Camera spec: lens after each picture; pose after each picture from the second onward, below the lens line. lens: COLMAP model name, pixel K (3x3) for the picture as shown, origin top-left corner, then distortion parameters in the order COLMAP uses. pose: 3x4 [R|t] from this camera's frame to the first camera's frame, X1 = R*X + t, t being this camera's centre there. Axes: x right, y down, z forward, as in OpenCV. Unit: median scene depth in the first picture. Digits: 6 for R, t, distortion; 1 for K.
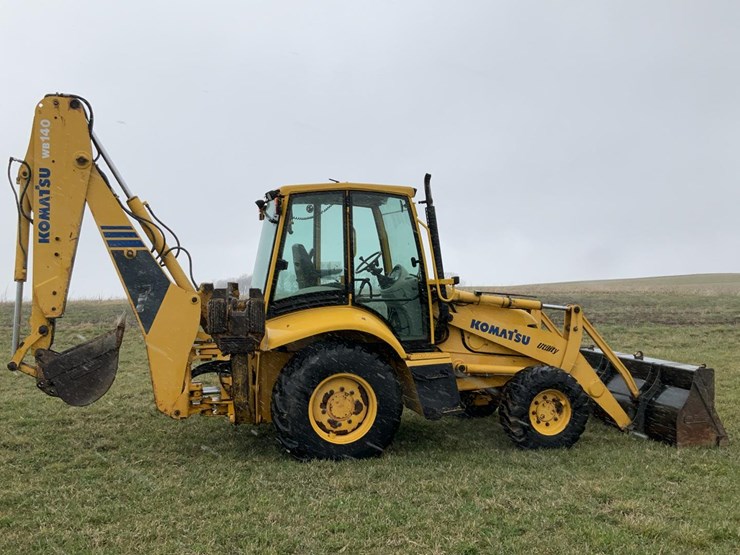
lens RADIAL K [[775.1, 0, 370.0], [0, 775.1, 277.5], [0, 0, 1]] dist [0.123021, -0.262690]
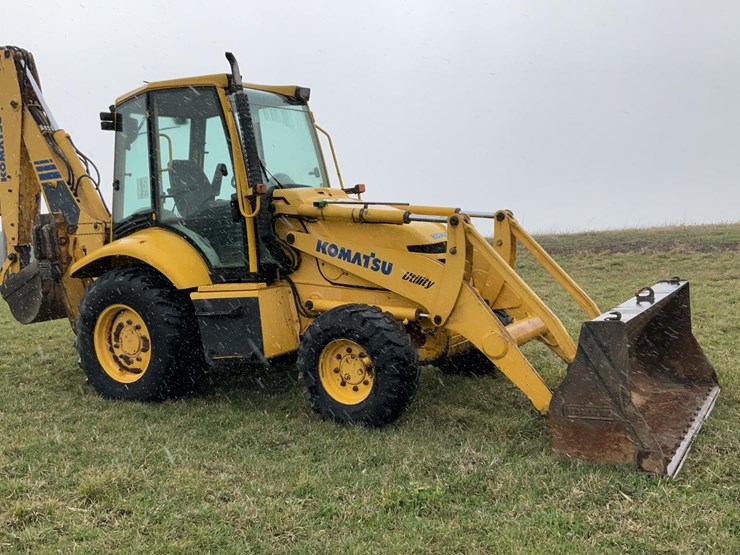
lens RADIAL K [[775.1, 0, 370.0], [0, 775.1, 277.5], [0, 0, 1]] dist [0.123021, -0.262690]
pose [[0.692199, 0.010848, -0.721625, 0.737539], [0.052131, 0.996524, 0.064985, 0.046198], [0.719822, -0.082601, 0.689227, 0.548438]]
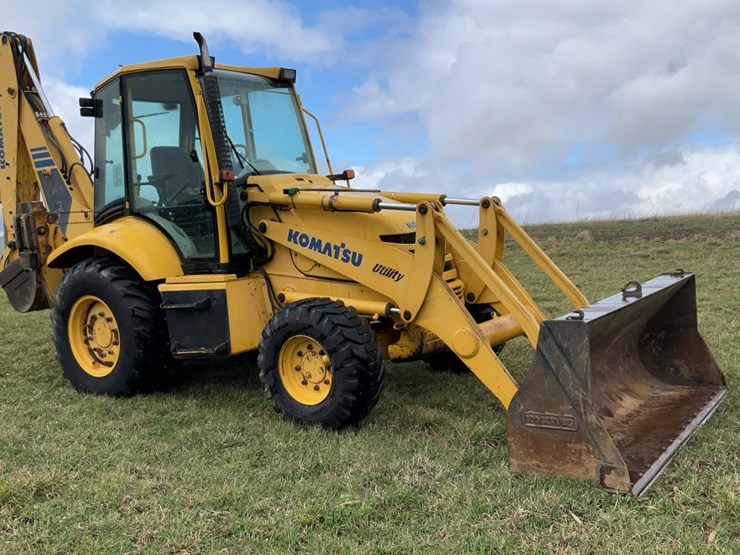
lens RADIAL K [[779.4, 0, 370.8], [0, 779.4, 268.2], [0, 0, 1]] dist [0.066359, -0.015357]
pose [[0.631478, 0.017735, -0.775191, 0.763430], [0.054551, 0.996245, 0.067230, 0.047877], [0.773473, -0.084742, 0.628139, 0.641491]]
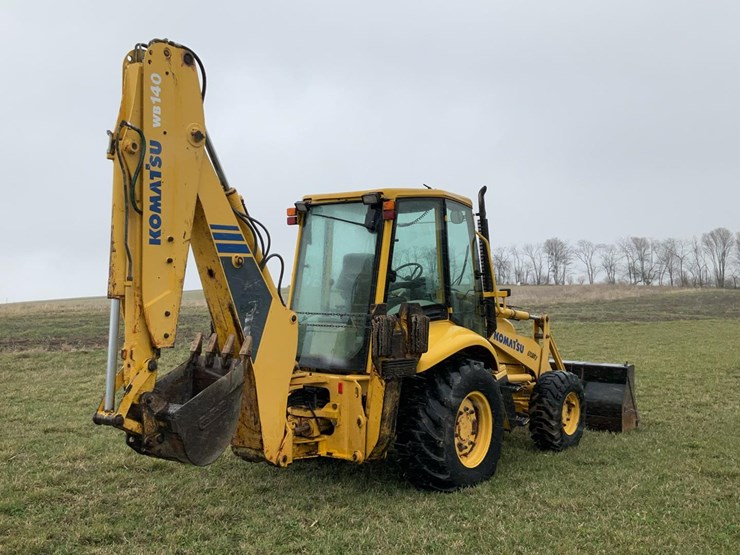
lens RADIAL K [[778.5, 0, 370.0], [0, 778.5, 277.5], [0, 0, 1]] dist [0.146745, -0.159372]
pose [[0.799799, 0.003792, 0.600256, -0.649993], [0.010632, 0.999734, -0.020483, 0.002984], [-0.600174, 0.022764, 0.799546, 0.287072]]
